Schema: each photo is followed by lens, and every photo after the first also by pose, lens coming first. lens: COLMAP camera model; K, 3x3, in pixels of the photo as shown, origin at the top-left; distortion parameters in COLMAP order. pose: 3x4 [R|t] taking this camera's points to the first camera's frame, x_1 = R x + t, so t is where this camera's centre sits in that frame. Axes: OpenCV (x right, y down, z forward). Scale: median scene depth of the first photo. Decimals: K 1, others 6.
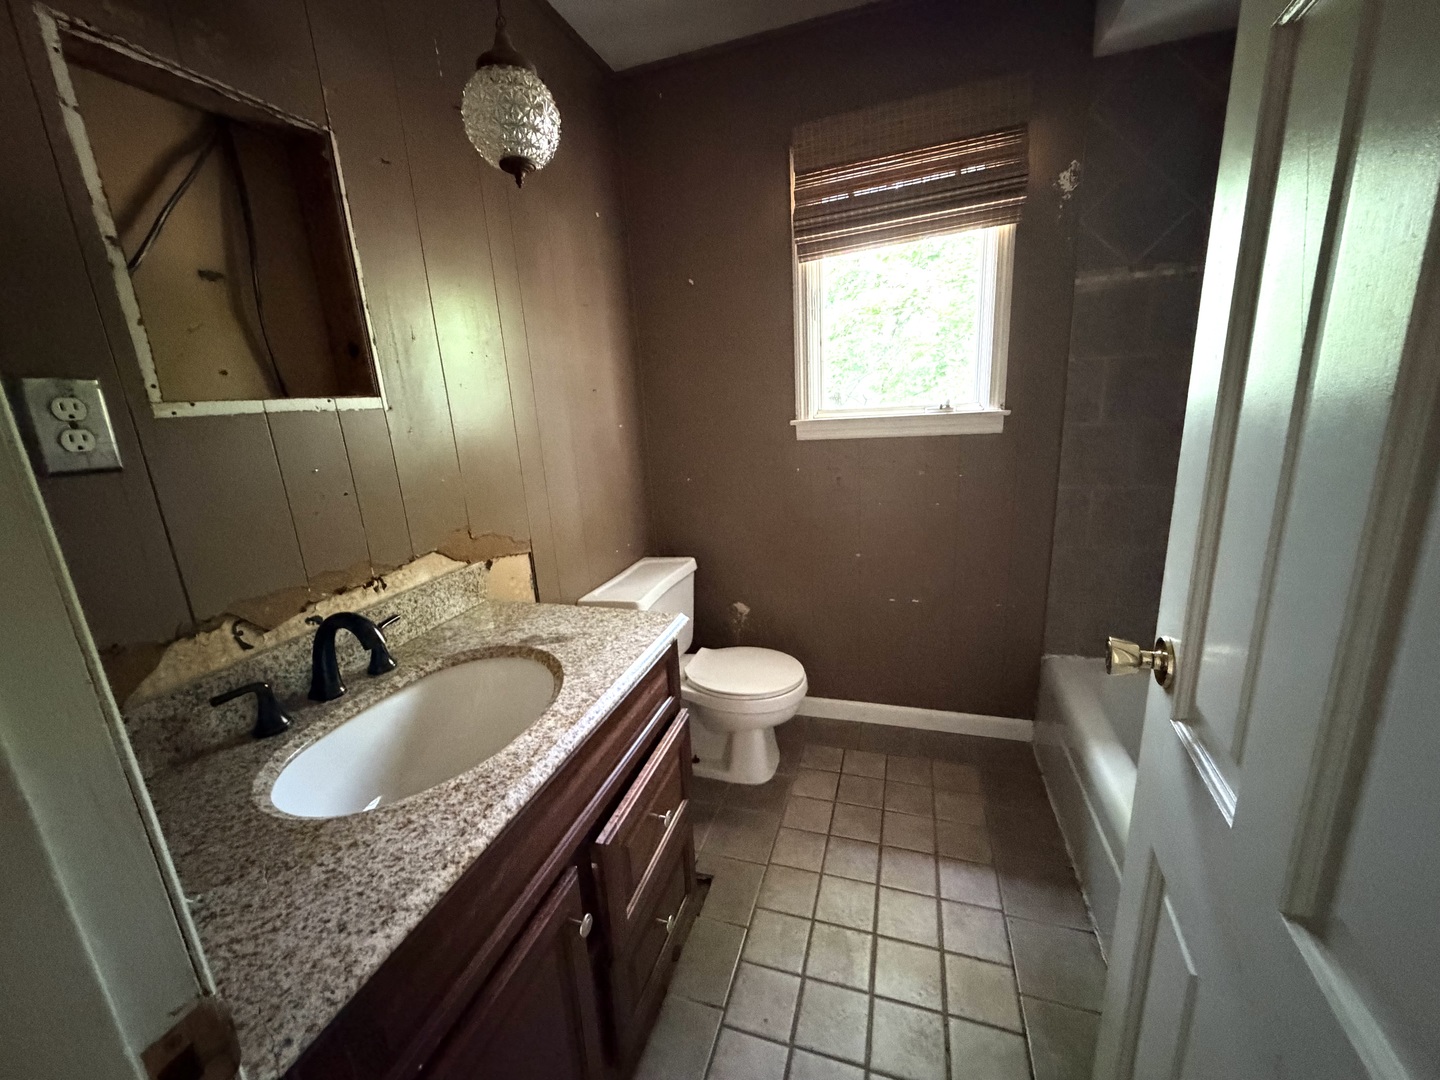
lens RADIAL K [[573.4, 0, 718.8], [0, 573.4, 539.5], [0, 0, 1]] dist [-0.000958, 0.000415]
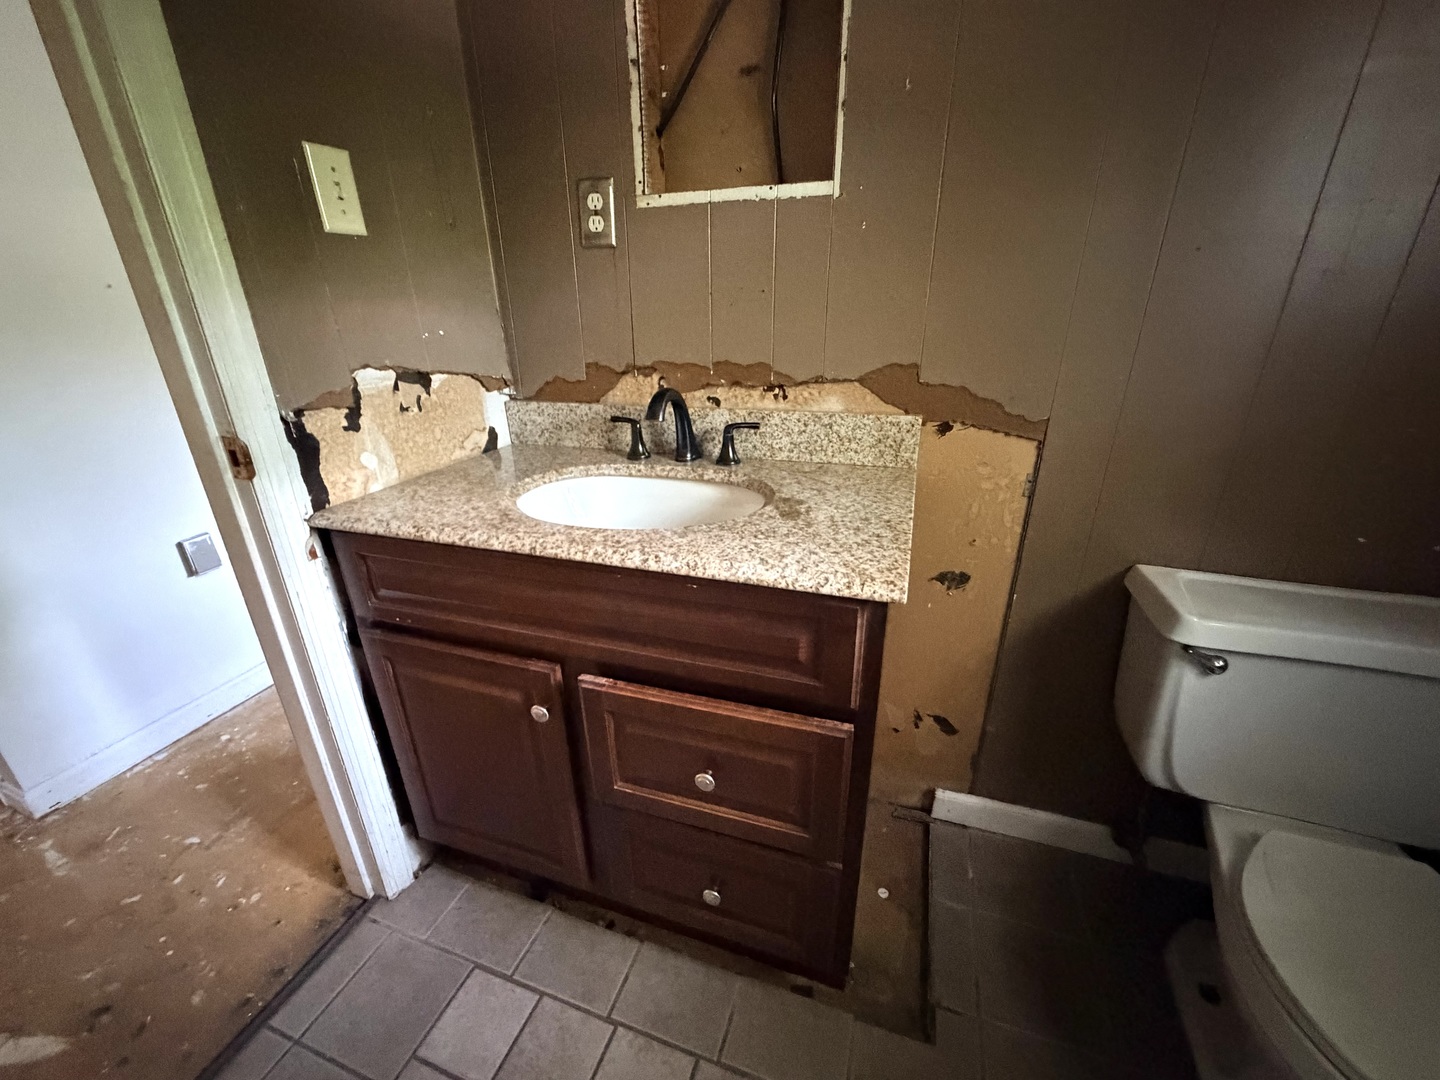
lens RADIAL K [[573.4, 0, 718.8], [0, 573.4, 543.7], [0, 0, 1]] dist [-0.000958, 0.000415]
pose [[-0.025944, 0.429274, -0.902802, 0.432658], [-0.230350, 0.876235, 0.423261, -0.091622], [0.972762, 0.218942, 0.076150, 0.878124]]
